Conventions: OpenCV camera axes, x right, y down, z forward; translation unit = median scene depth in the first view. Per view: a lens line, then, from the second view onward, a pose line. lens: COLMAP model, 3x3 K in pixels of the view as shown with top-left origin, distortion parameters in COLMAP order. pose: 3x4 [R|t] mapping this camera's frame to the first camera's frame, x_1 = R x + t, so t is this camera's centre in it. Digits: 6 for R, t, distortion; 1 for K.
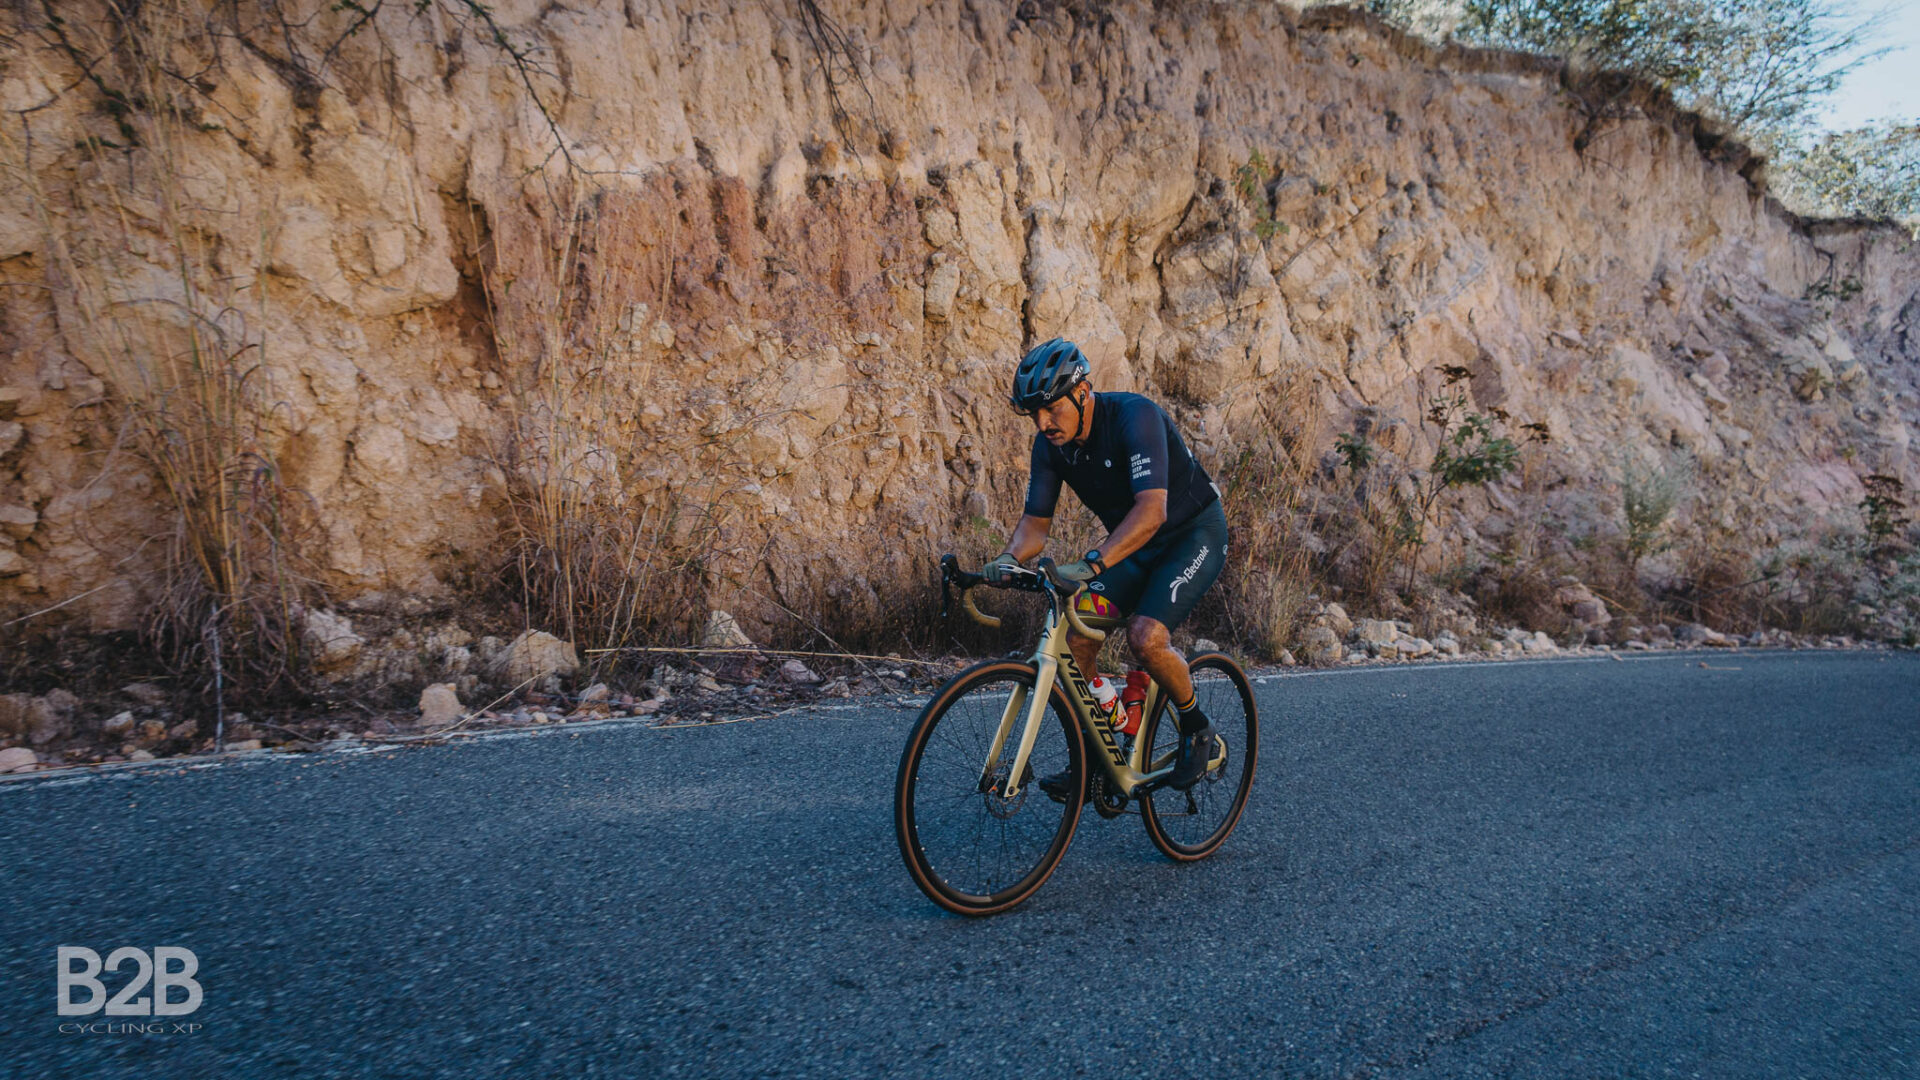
lens RADIAL K [[1382.6, 0, 959.6], [0, 1382.6, 524.7], [0, 0, 1]] dist [0.112251, 0.000137]
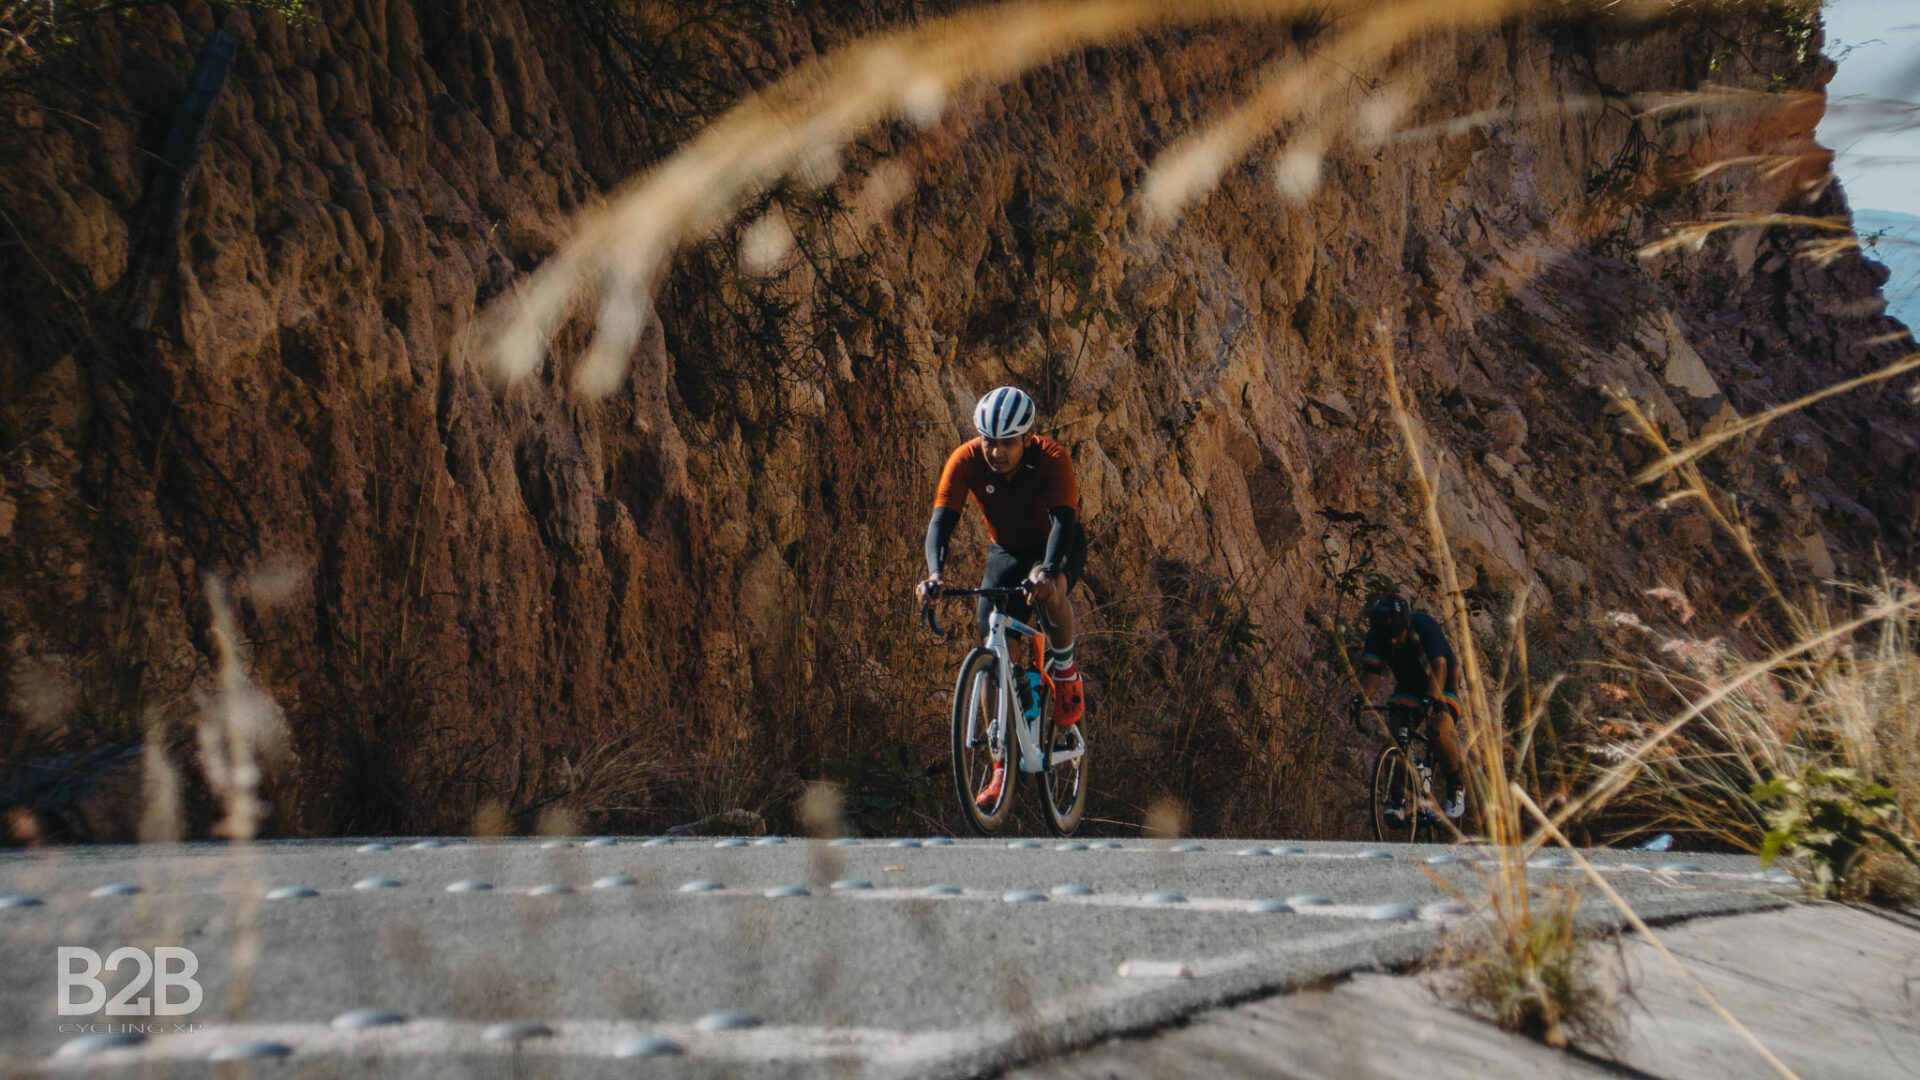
lens RADIAL K [[7111.3, 0, 960.6], [0, 7111.3, 535.3], [0, 0, 1]] dist [0.625160, 0.000000]
pose [[0.892562, -0.026034, 0.450173, -0.817555], [0.053545, 0.997388, -0.048484, 0.037623], [-0.447735, 0.067380, 0.891624, -1.210481]]
